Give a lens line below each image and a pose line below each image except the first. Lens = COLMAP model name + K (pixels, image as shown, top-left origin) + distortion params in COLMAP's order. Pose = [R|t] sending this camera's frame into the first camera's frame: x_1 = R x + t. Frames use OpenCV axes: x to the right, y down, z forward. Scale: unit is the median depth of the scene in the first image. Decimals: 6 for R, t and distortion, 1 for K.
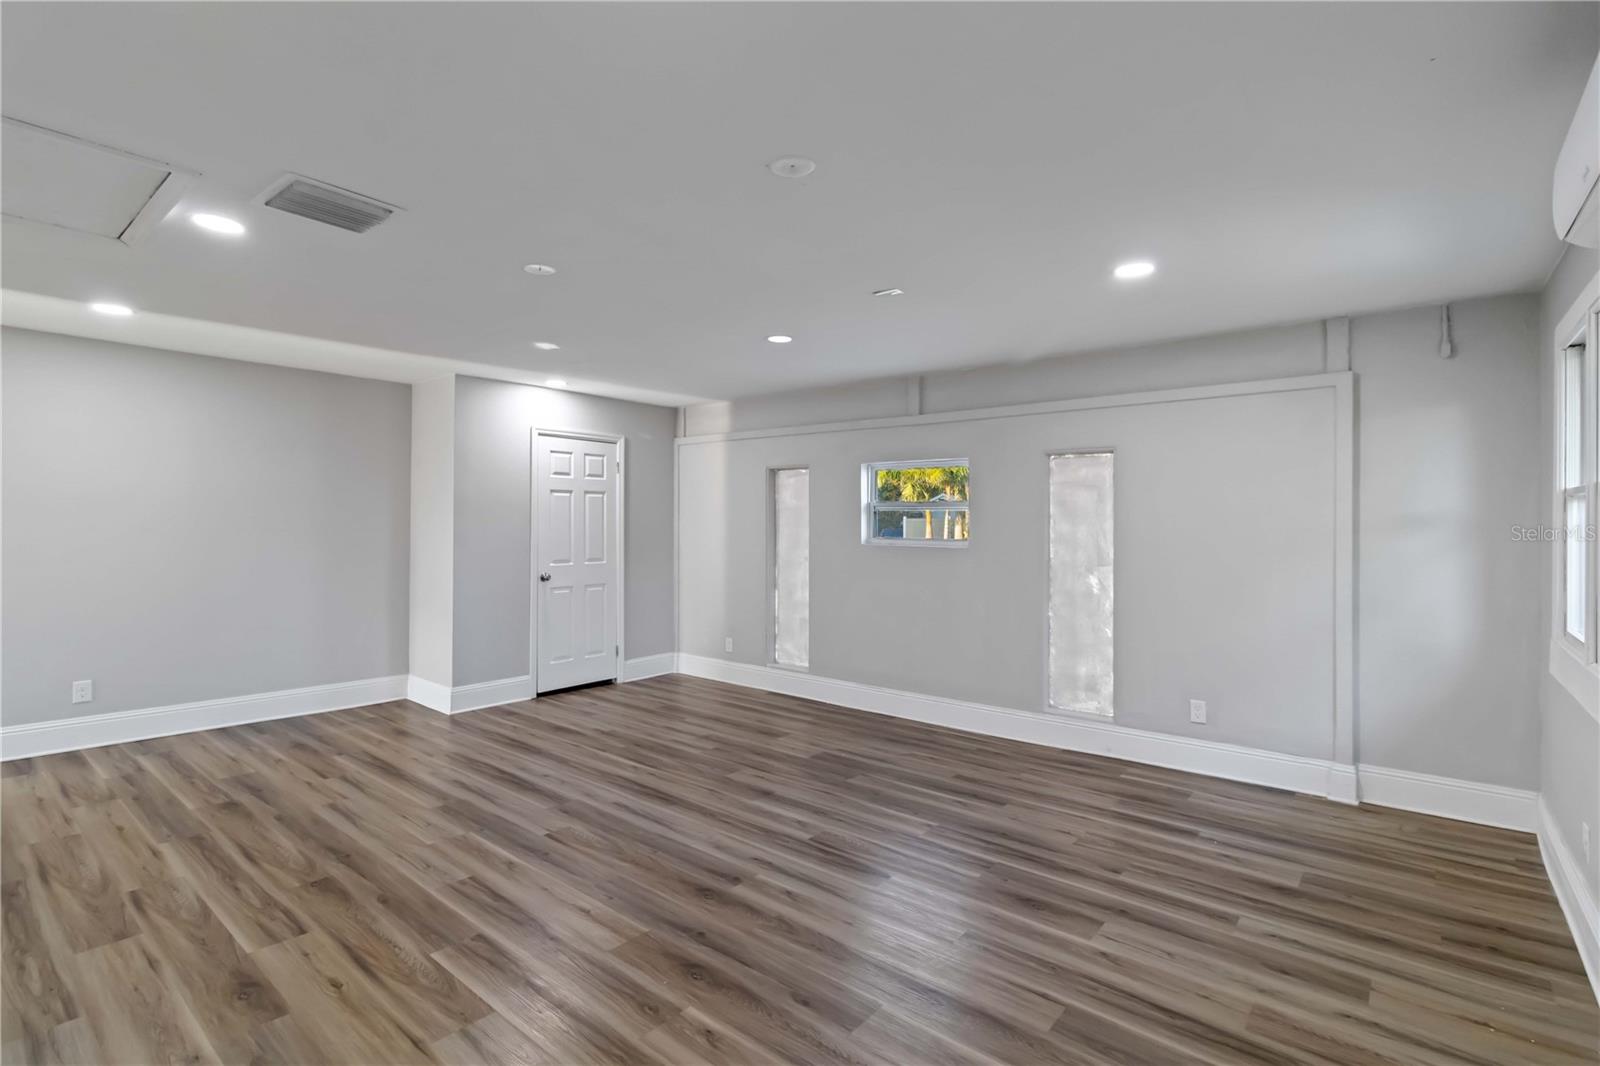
lens RADIAL K [[745.0, 0, 803.7], [0, 745.0, 527.3], [0, 0, 1]] dist [0.001496, -0.000573]
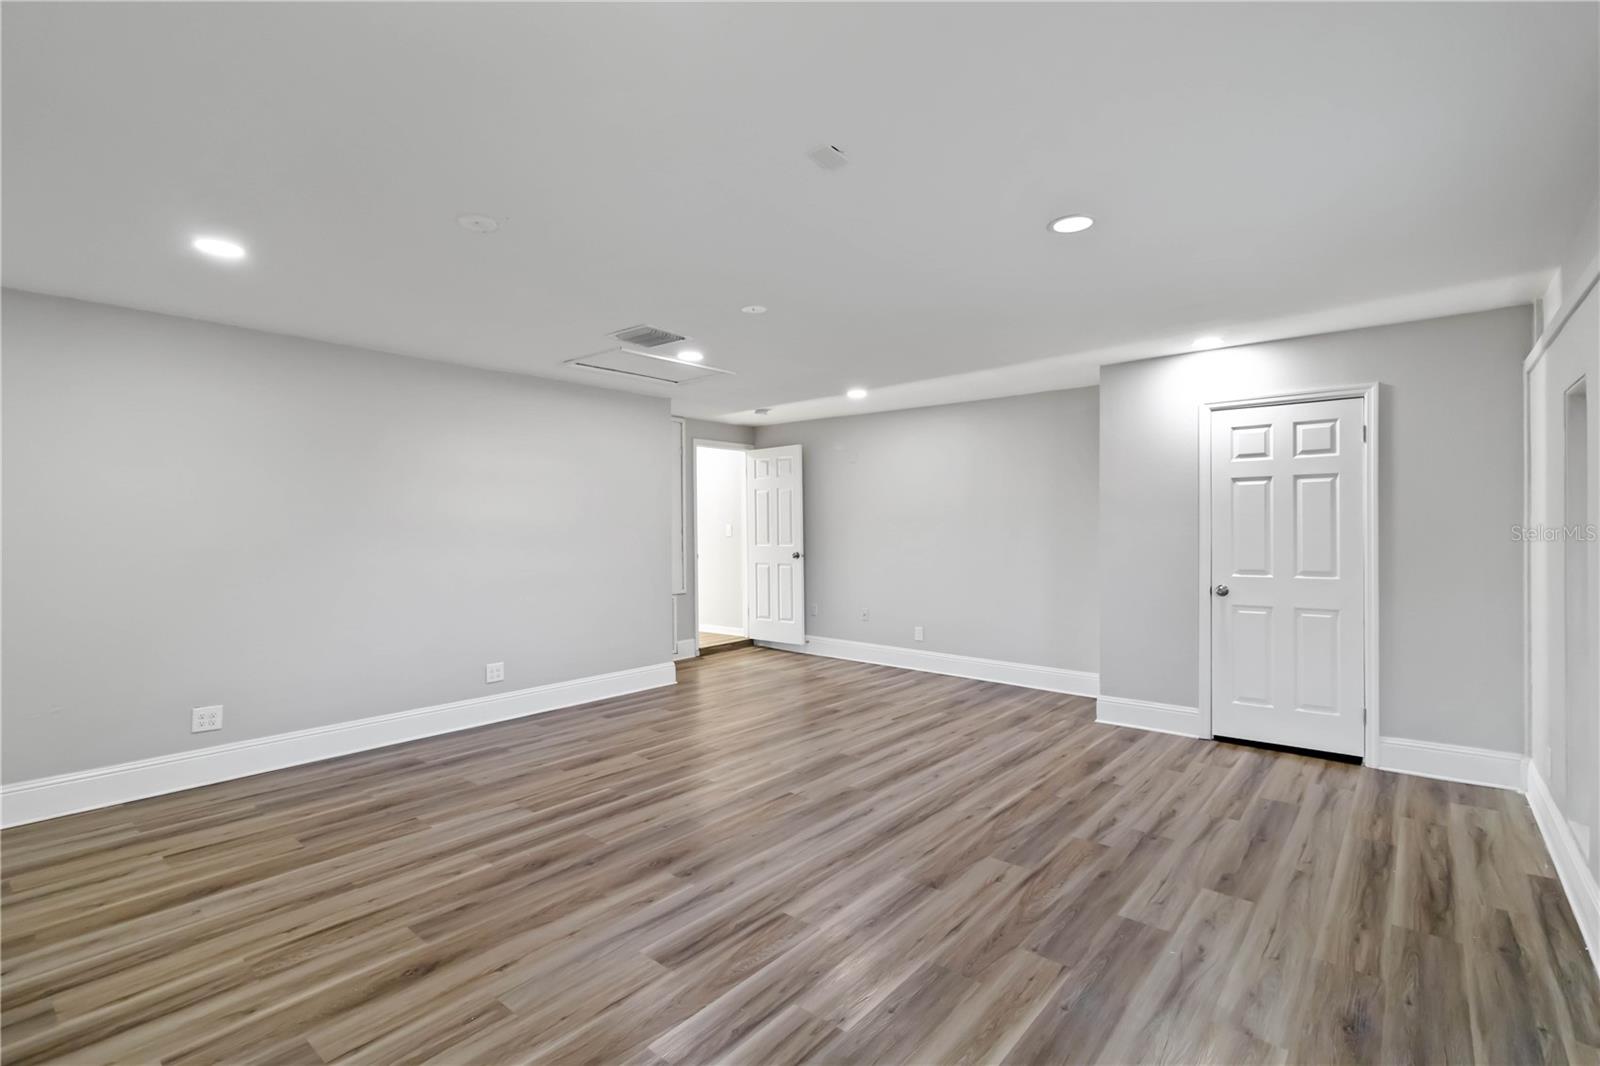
lens RADIAL K [[745.0, 0, 801.1], [0, 745.0, 542.5], [0, 0, 1]] dist [0.001496, -0.000573]
pose [[-0.004343, 0.013034, -0.999906, 0.554124], [0.000611, 0.999915, 0.013031, 0.007488], [0.999990, -0.000554, -0.004350, 0.708367]]
